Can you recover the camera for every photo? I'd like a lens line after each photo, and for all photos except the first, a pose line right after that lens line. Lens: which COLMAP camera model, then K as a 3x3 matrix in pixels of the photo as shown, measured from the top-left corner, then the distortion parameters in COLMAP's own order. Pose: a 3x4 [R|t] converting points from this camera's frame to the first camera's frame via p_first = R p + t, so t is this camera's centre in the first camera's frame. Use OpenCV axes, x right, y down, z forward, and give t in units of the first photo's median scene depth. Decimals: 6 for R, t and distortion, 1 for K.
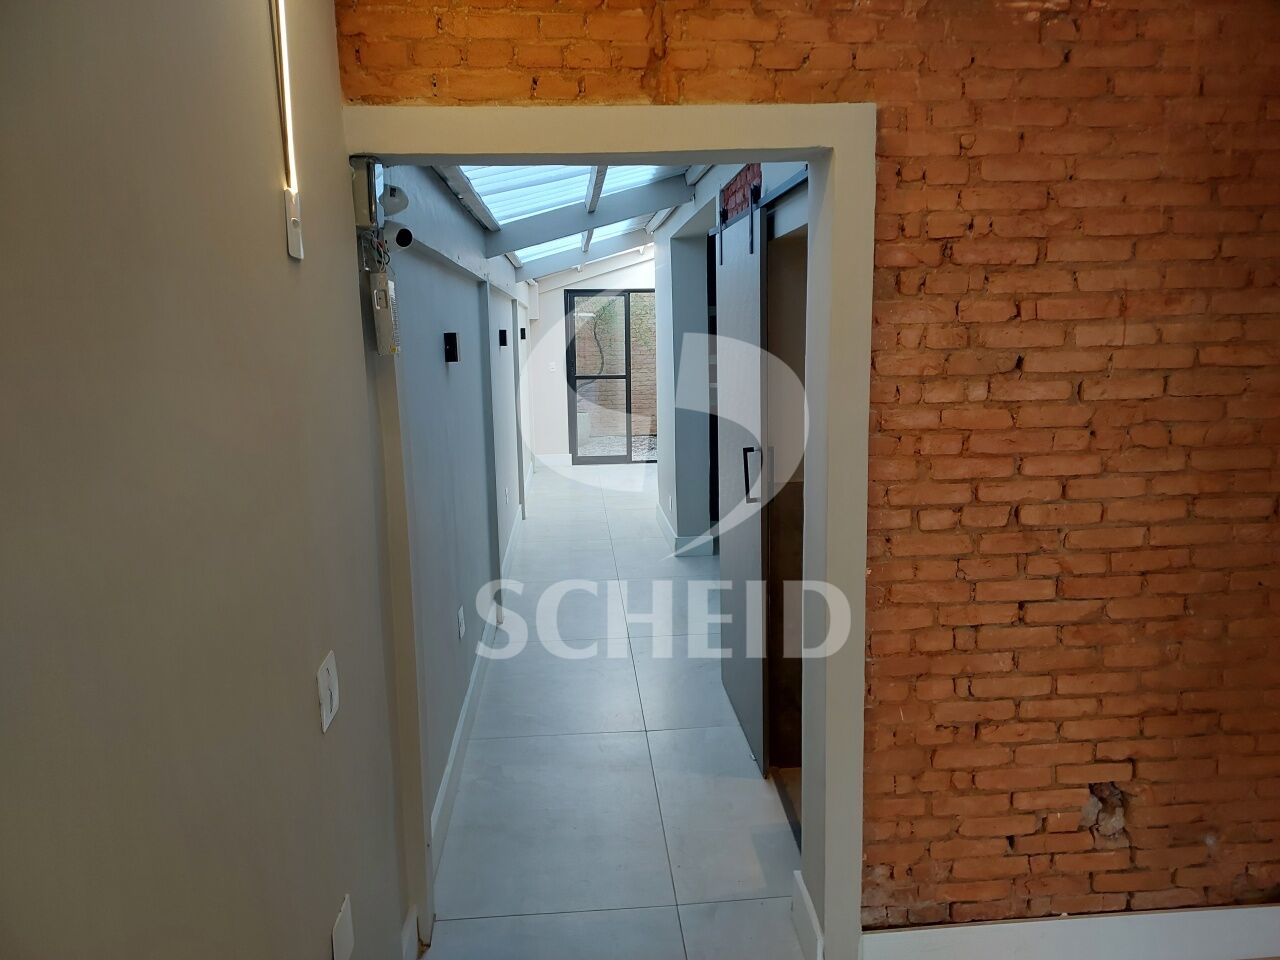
lens RADIAL K [[943.3, 0, 650.8], [0, 943.3, 468.8], [0, 0, 1]] dist [0.053376, -0.025093]
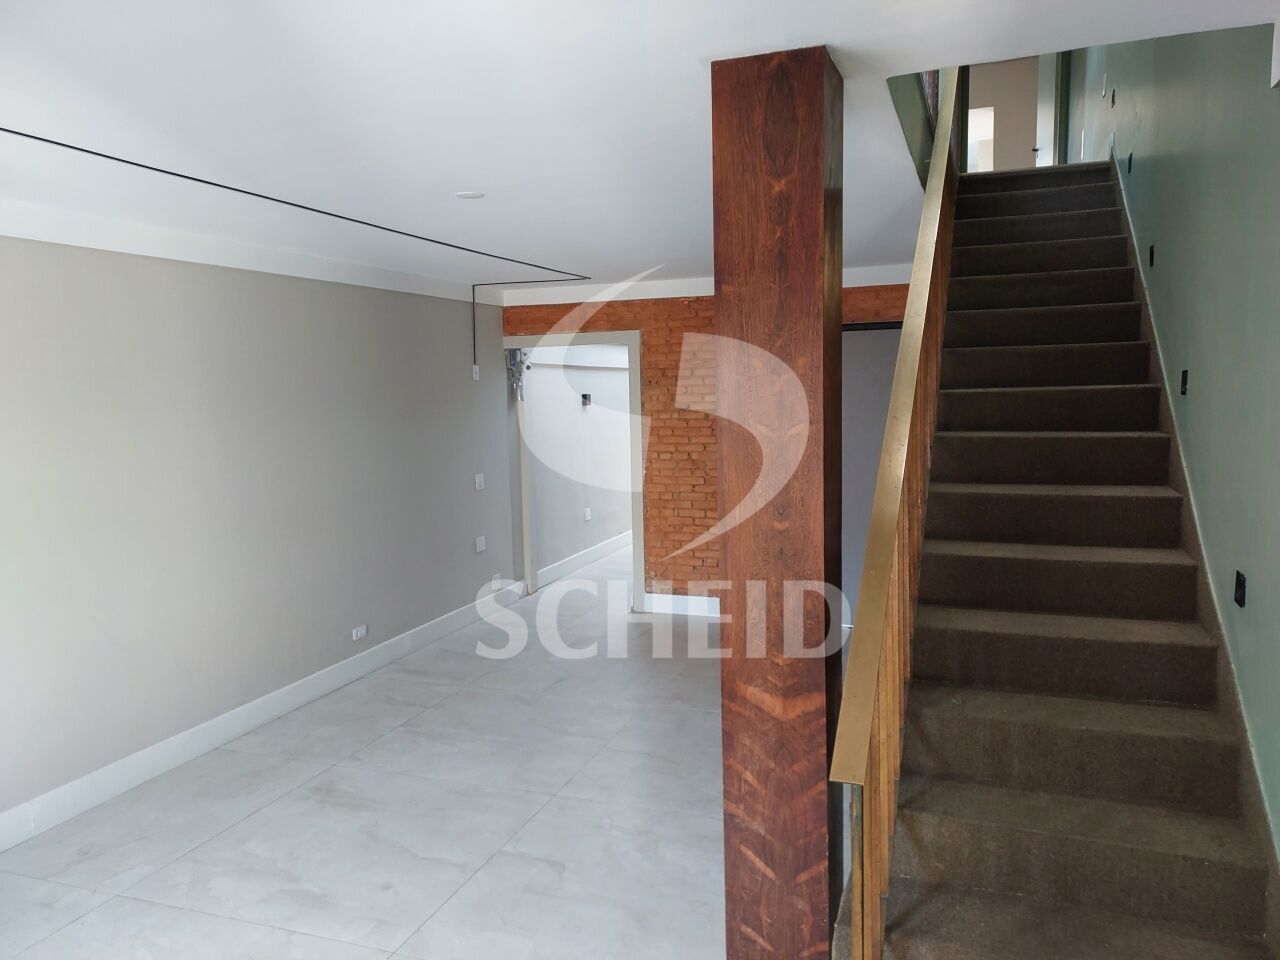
lens RADIAL K [[943.3, 0, 647.9], [0, 943.3, 468.7], [0, 0, 1]] dist [0.053376, -0.025093]
pose [[0.902229, 0.036857, -0.429679, 1.561515], [-0.062802, 0.996949, -0.046353, 0.238771], [0.426660, 0.068806, 0.901791, -1.800083]]
